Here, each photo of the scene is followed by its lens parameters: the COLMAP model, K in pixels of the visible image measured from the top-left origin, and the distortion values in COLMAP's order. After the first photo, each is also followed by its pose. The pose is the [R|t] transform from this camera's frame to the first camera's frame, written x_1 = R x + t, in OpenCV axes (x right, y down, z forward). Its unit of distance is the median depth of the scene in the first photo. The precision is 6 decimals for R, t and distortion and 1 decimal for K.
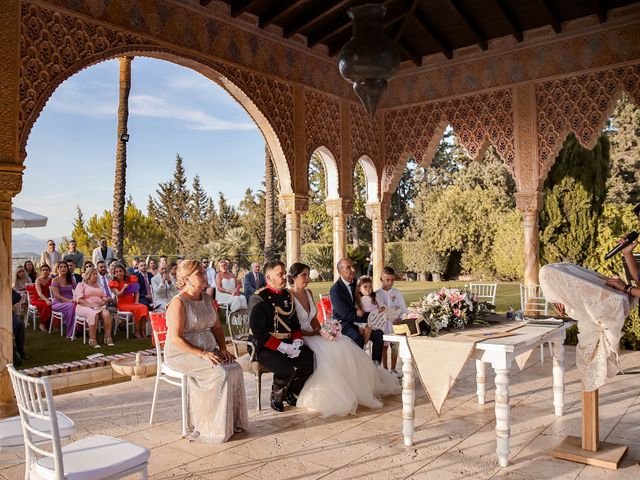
lens RADIAL K [[526.2, 0, 320.0], [0, 526.2, 240.0], [0, 0, 1]] dist [-0.142481, 0.089579]
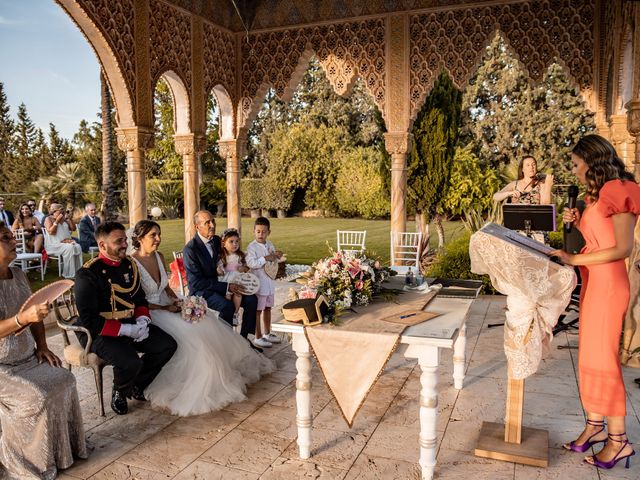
lens RADIAL K [[526.2, 0, 320.0], [0, 526.2, 240.0], [0, 0, 1]] dist [-0.142481, 0.089579]
pose [[0.957236, -0.022518, 0.288430, -0.009441], [-0.012386, 0.992862, 0.118621, -0.009694], [-0.289043, -0.117120, 0.950125, 0.112589]]
